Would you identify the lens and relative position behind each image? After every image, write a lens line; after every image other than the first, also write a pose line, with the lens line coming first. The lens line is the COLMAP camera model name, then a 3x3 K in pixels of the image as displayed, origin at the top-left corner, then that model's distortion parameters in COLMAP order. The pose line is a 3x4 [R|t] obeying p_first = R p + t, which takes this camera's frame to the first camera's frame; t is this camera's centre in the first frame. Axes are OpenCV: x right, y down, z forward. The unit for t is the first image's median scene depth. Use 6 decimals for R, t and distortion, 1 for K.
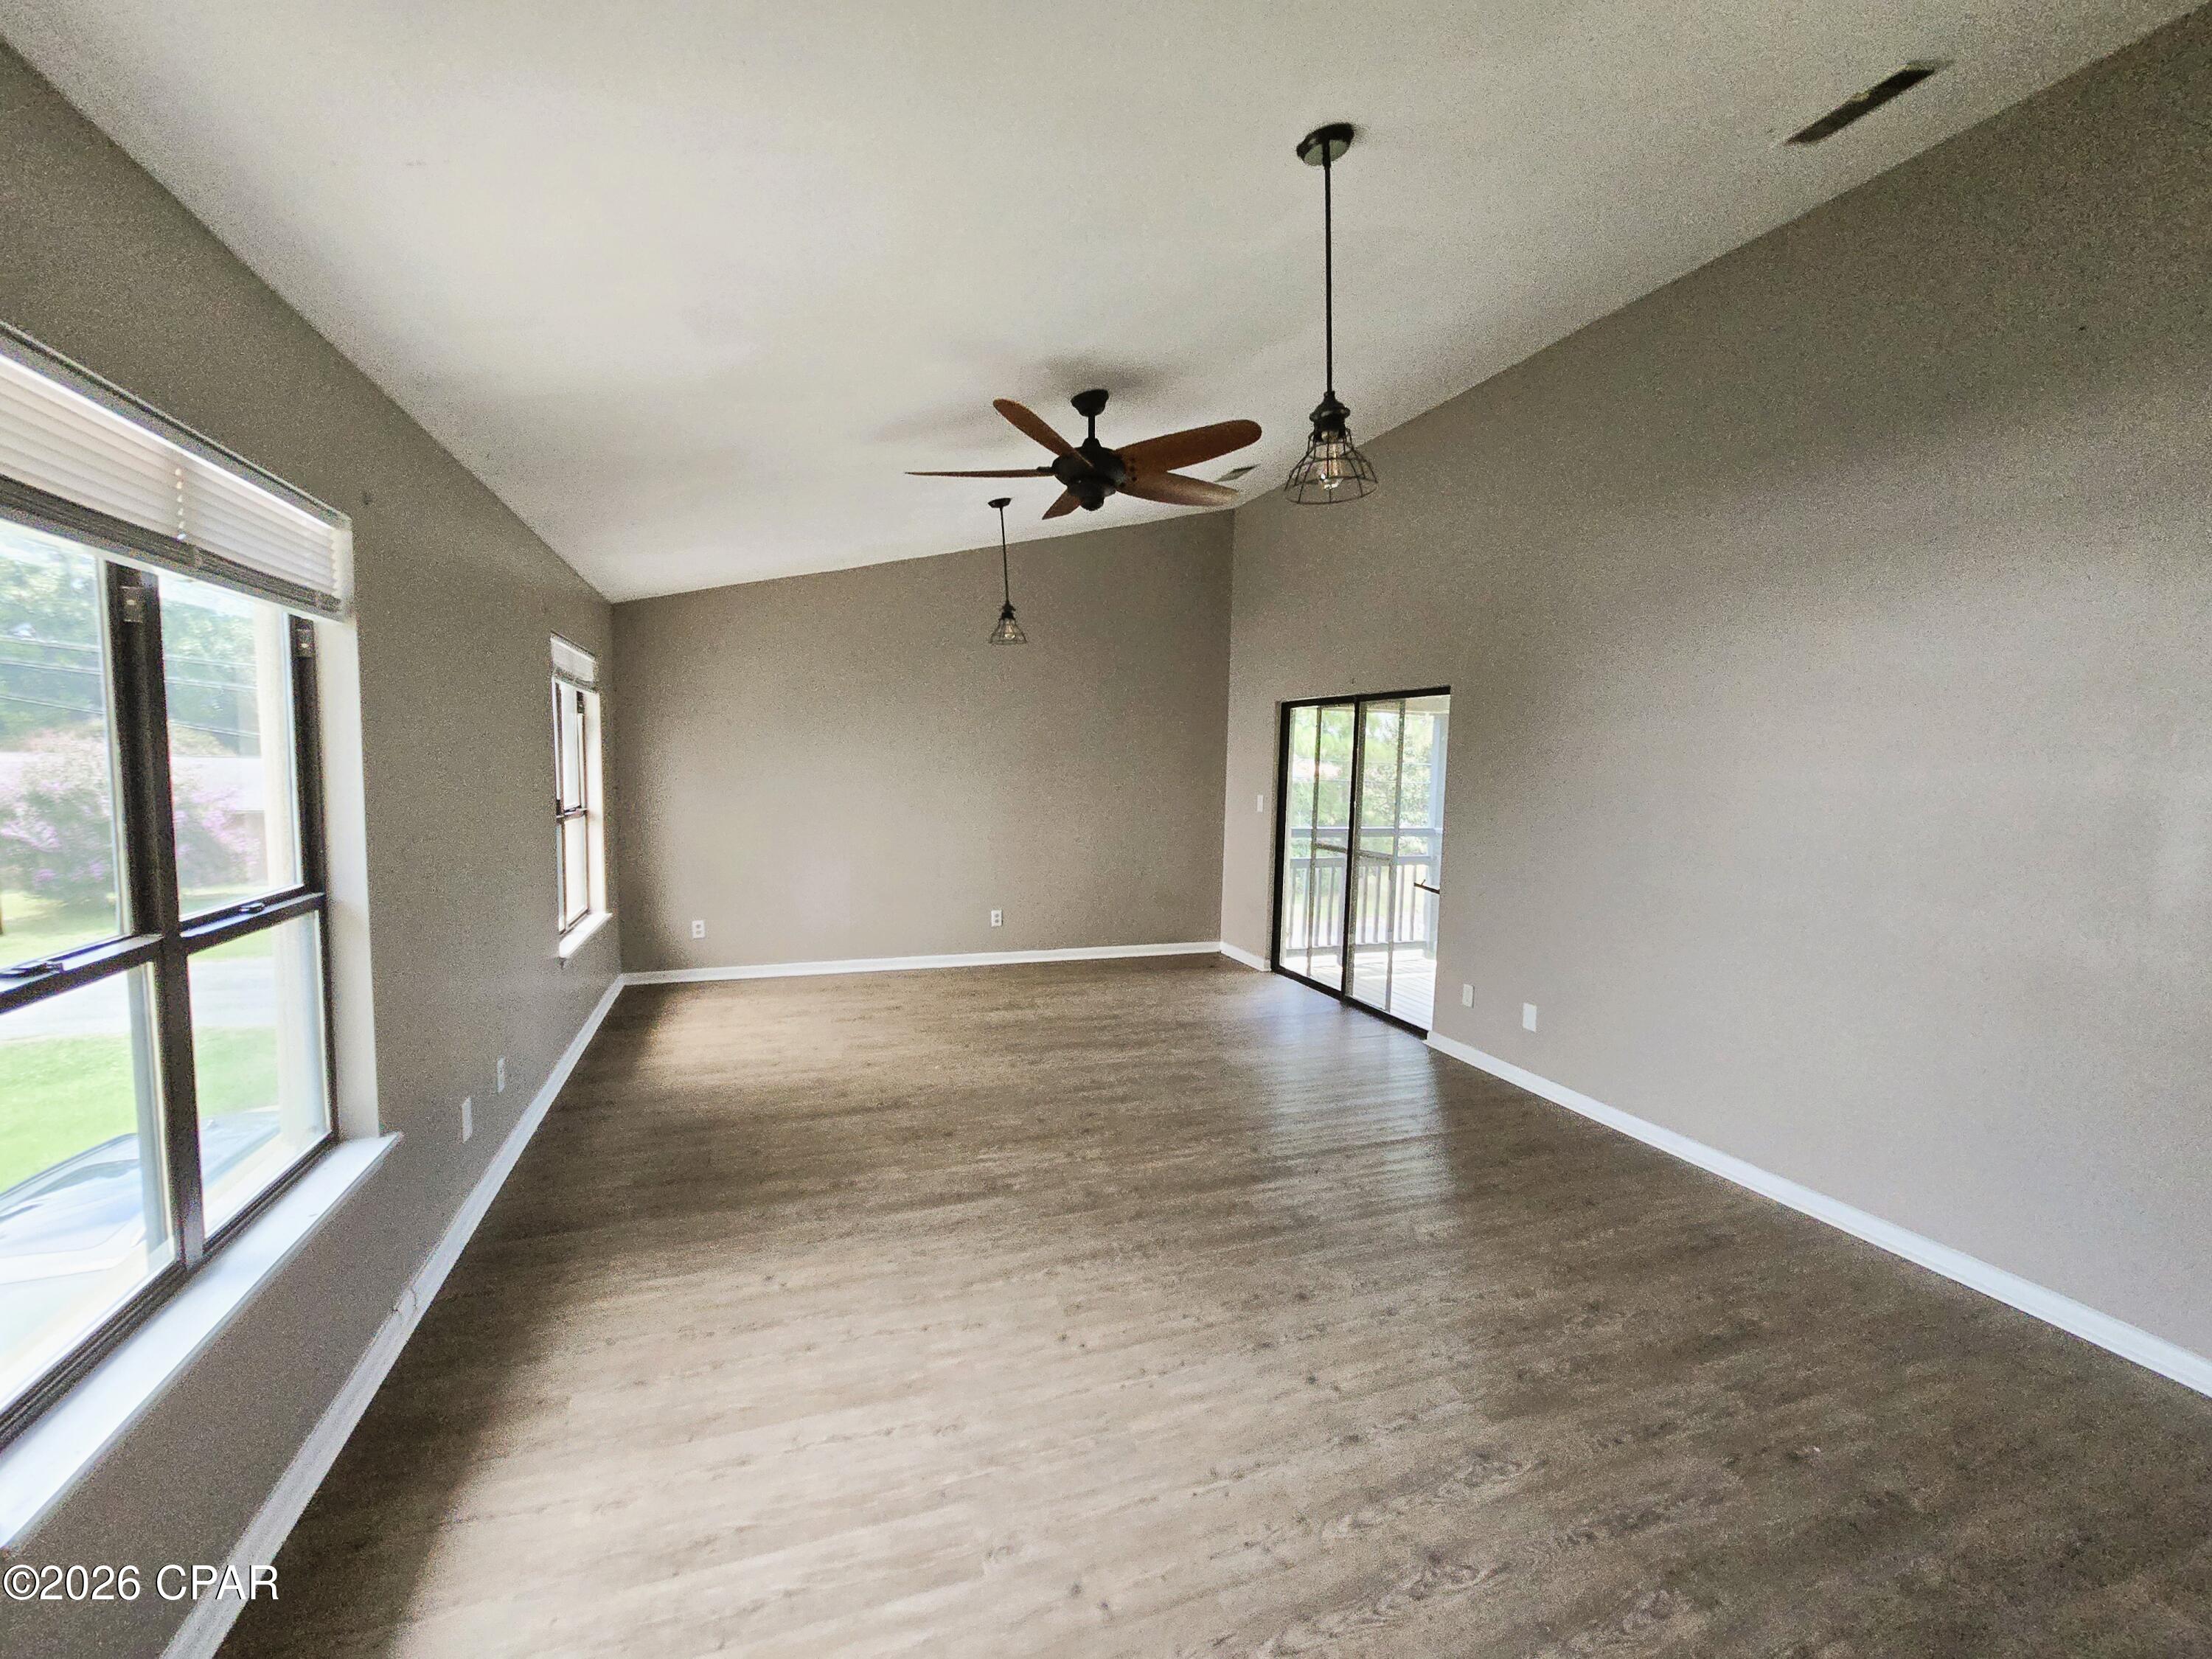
lens RADIAL K [[897.8, 0, 1109.5], [0, 897.8, 833.9], [0, 0, 1]] dist [-0.000575, -0.000016]
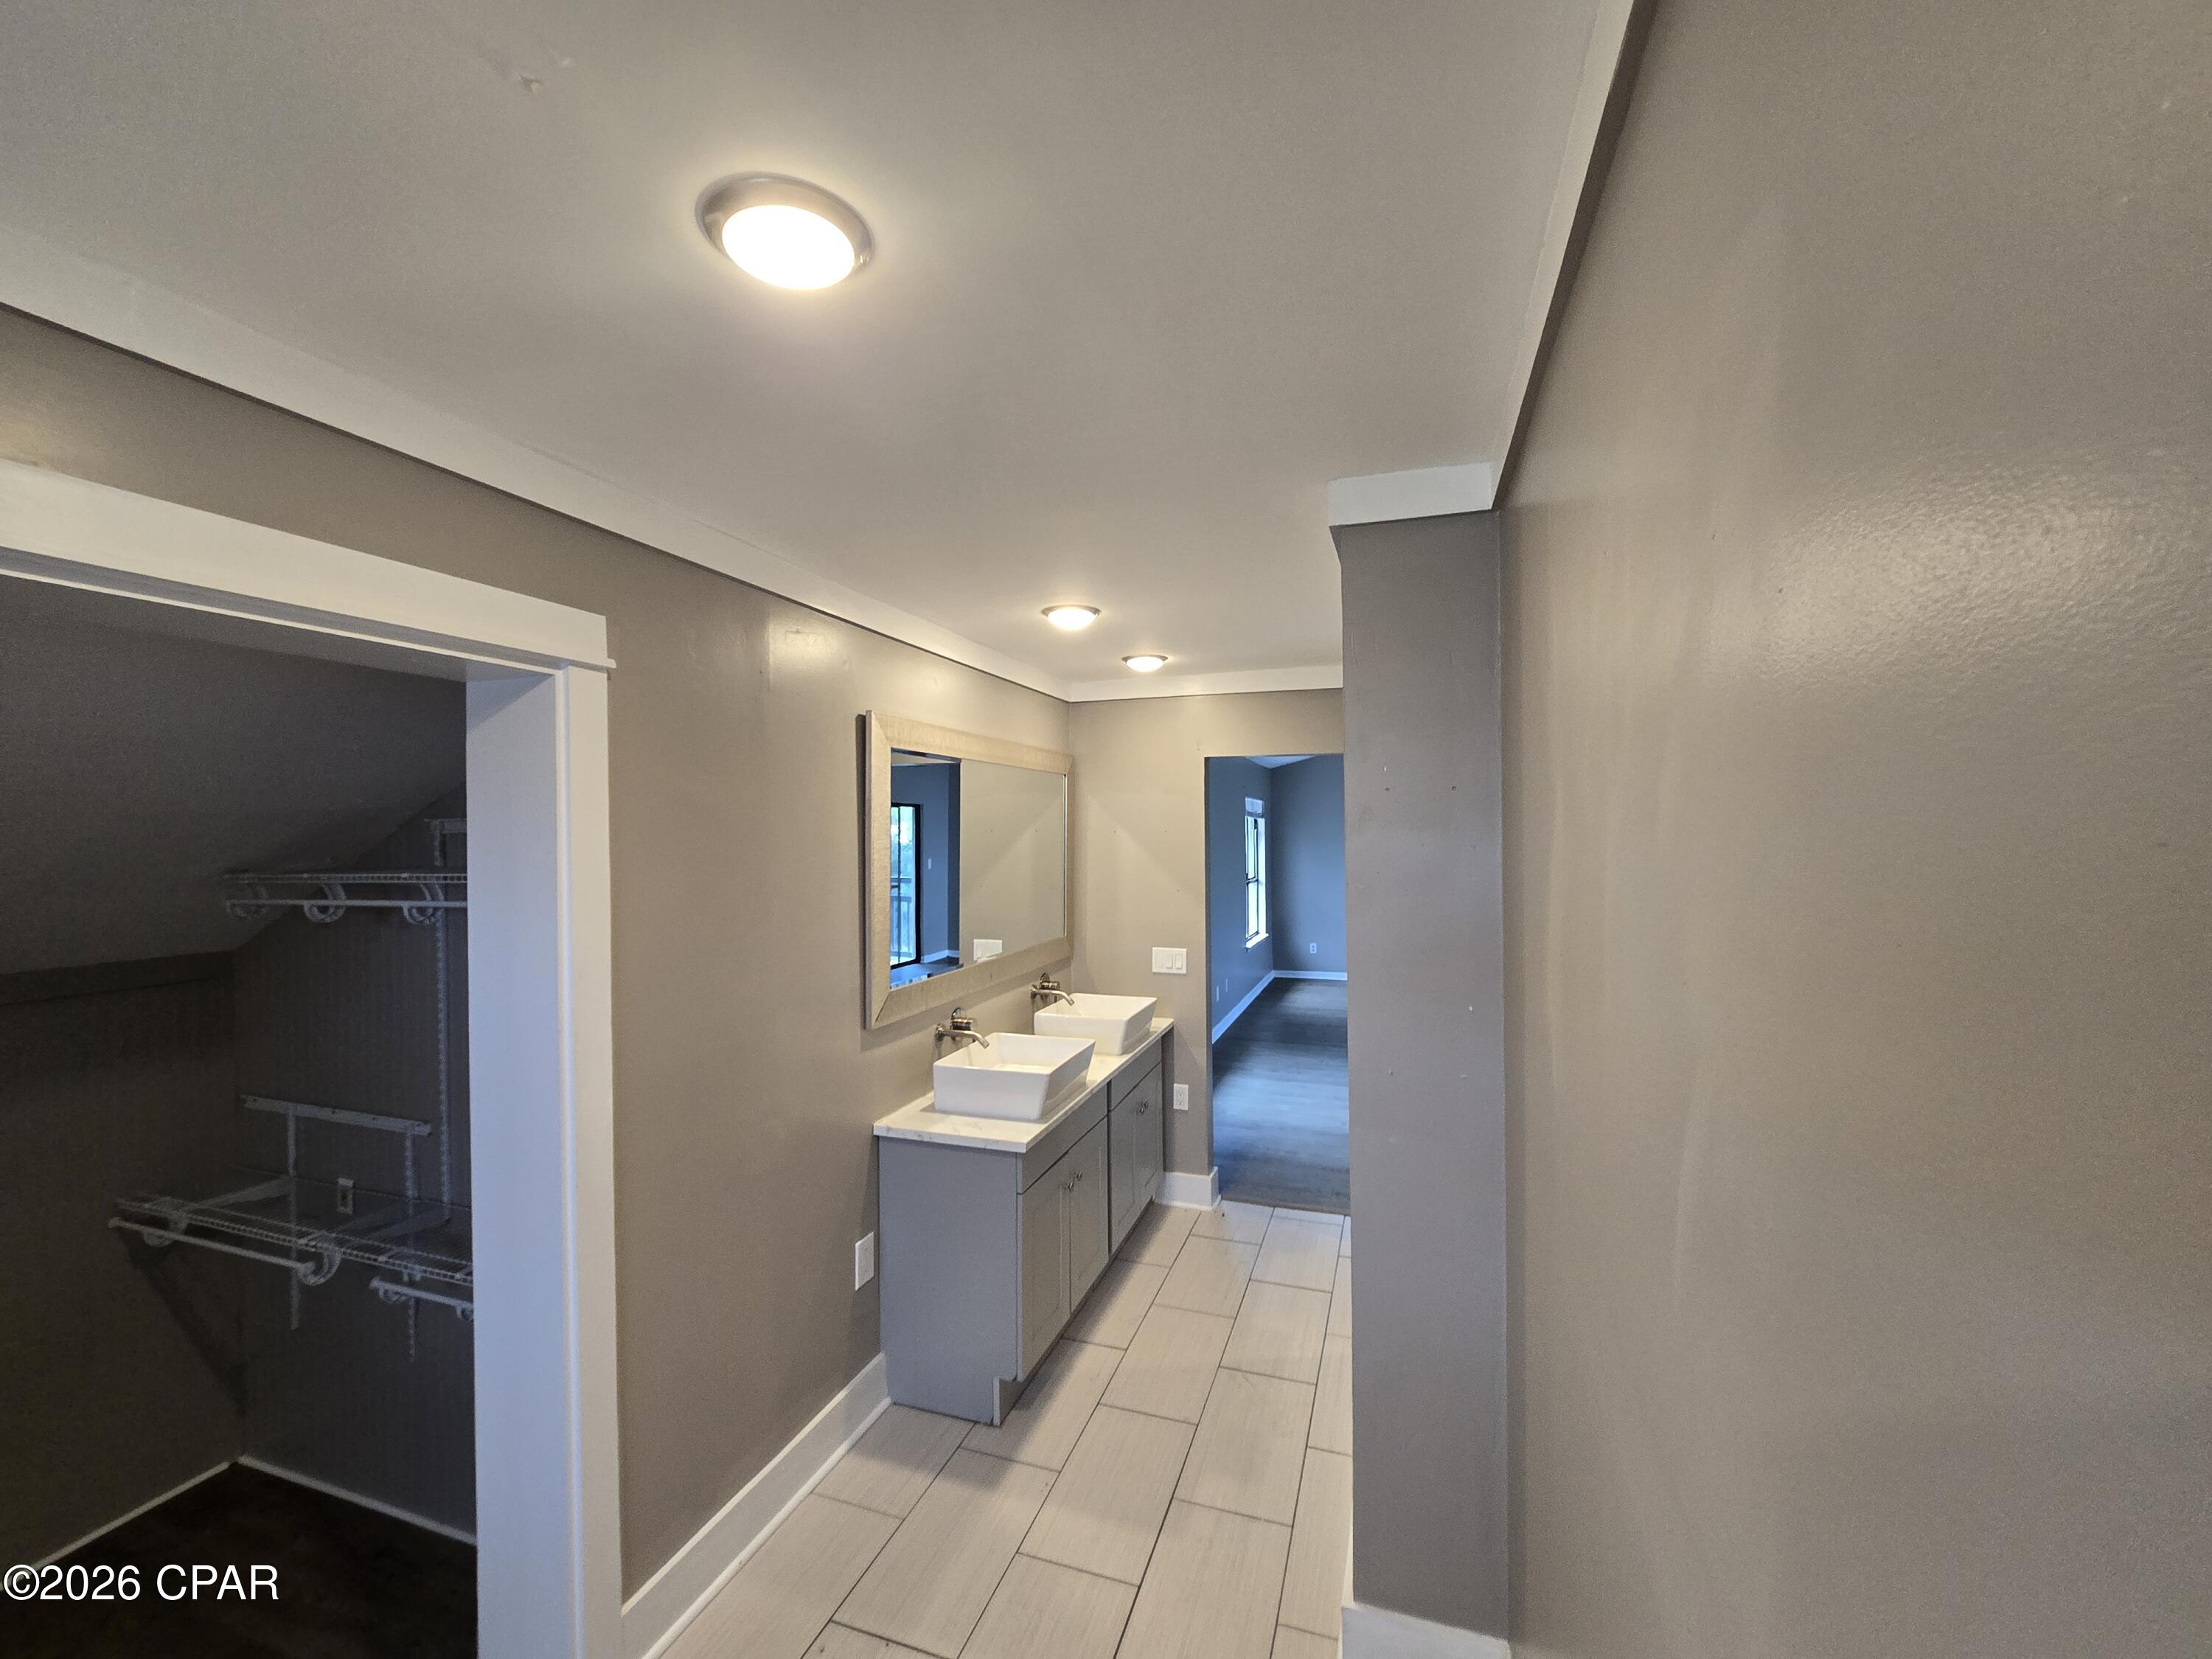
lens RADIAL K [[897.8, 0, 1104.3], [0, 897.8, 831.9], [0, 0, 1]] dist [-0.000575, -0.000016]
pose [[0.772338, -0.030147, -0.634496, 0.416849], [-0.025926, 0.996545, -0.078908, 0.034961], [0.634683, 0.077394, 0.768888, -0.749566]]
